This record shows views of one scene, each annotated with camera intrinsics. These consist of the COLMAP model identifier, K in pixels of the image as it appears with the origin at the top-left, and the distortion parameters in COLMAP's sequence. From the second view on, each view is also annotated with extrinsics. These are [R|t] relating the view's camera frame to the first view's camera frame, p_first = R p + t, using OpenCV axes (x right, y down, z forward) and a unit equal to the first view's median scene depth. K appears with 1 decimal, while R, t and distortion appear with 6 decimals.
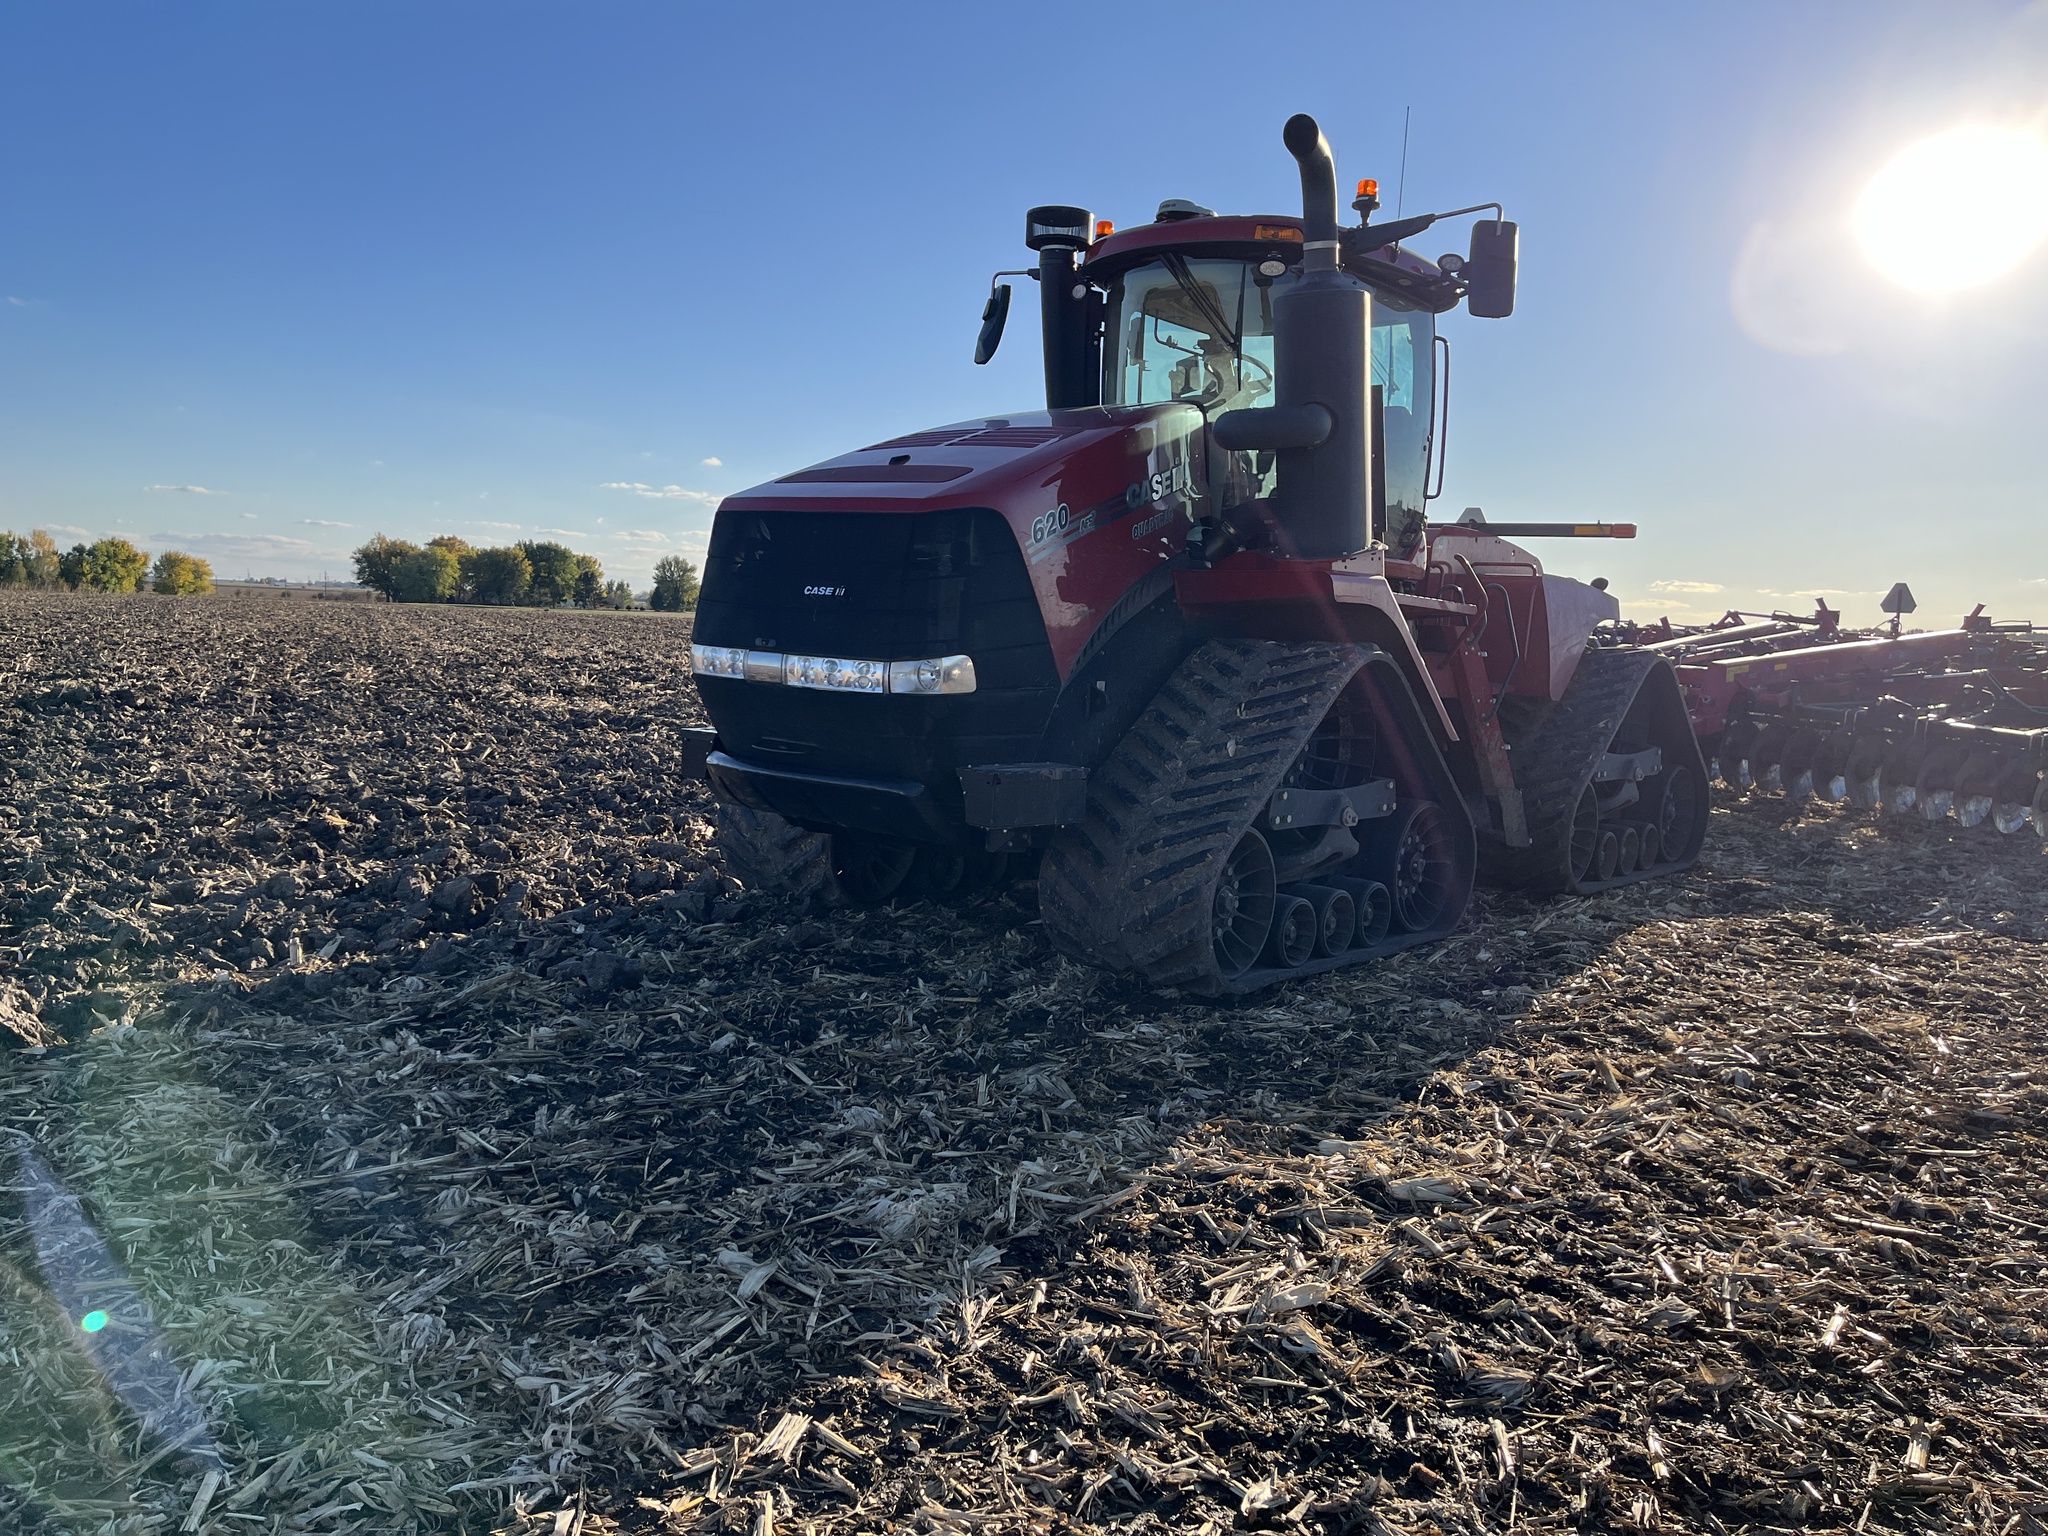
lens RADIAL K [[1528.1, 0, 1039.1], [0, 1528.1, 764.6], [0, 0, 1]] dist [0.052954, -0.069258]
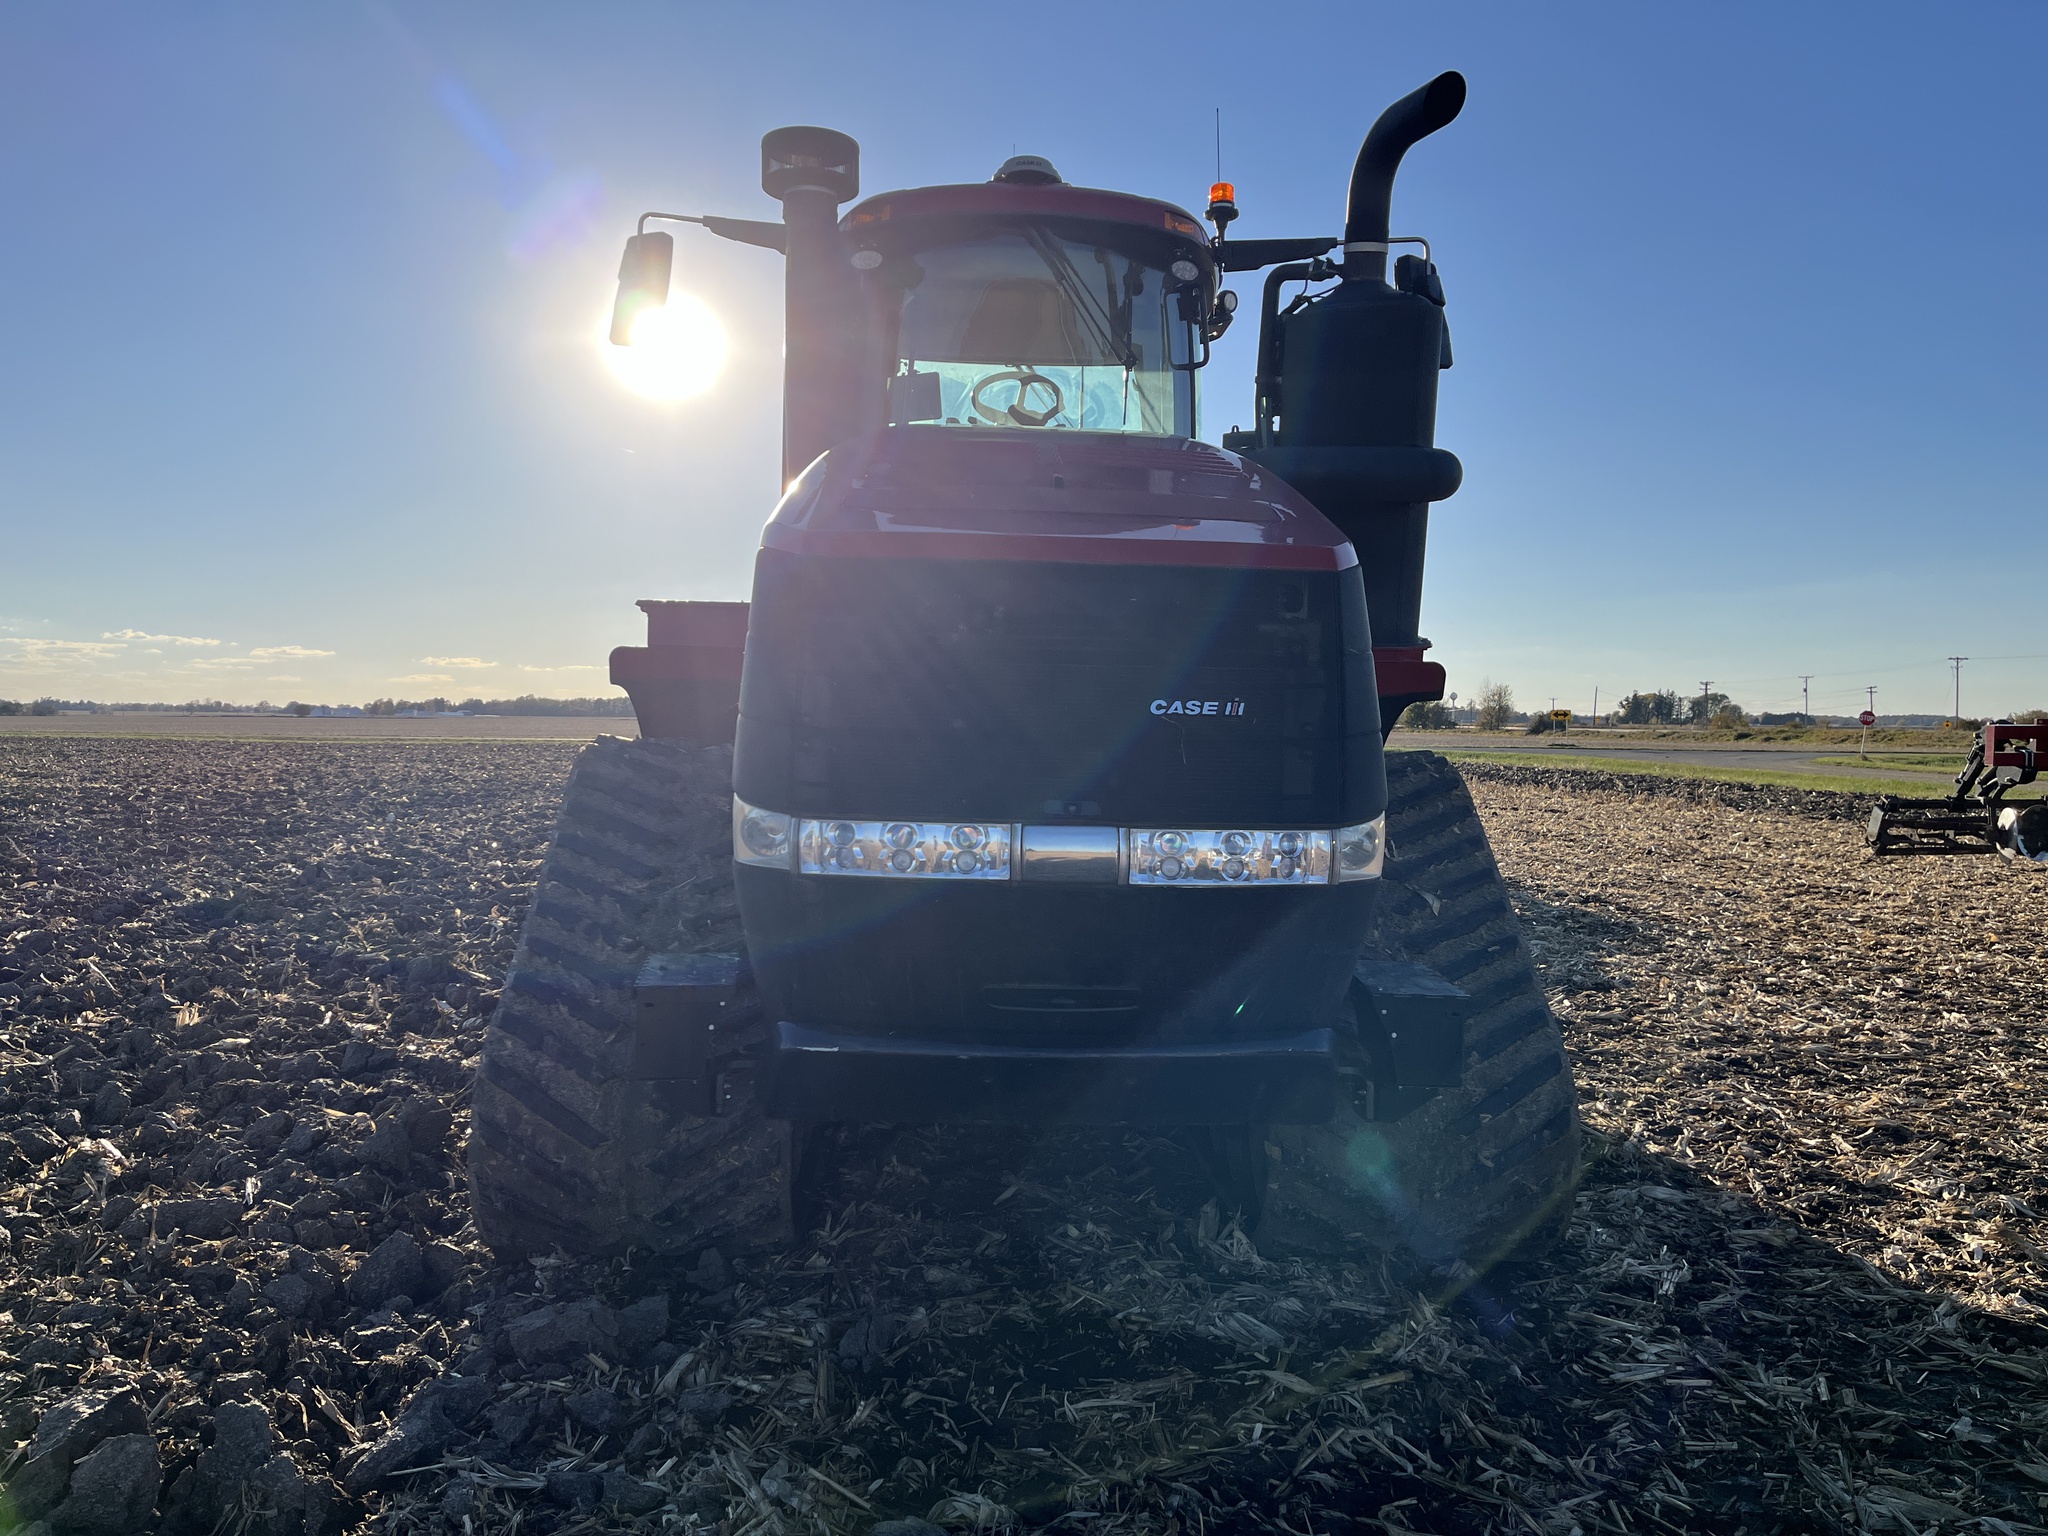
lens RADIAL K [[1528.1, 0, 1039.1], [0, 1528.1, 764.6], [0, 0, 1]] dist [0.052954, -0.069258]
pose [[0.770111, -0.047535, 0.636137, -0.515296], [0.081029, 0.996431, -0.023637, -0.082562], [-0.632743, 0.069749, 0.771214, 0.600154]]
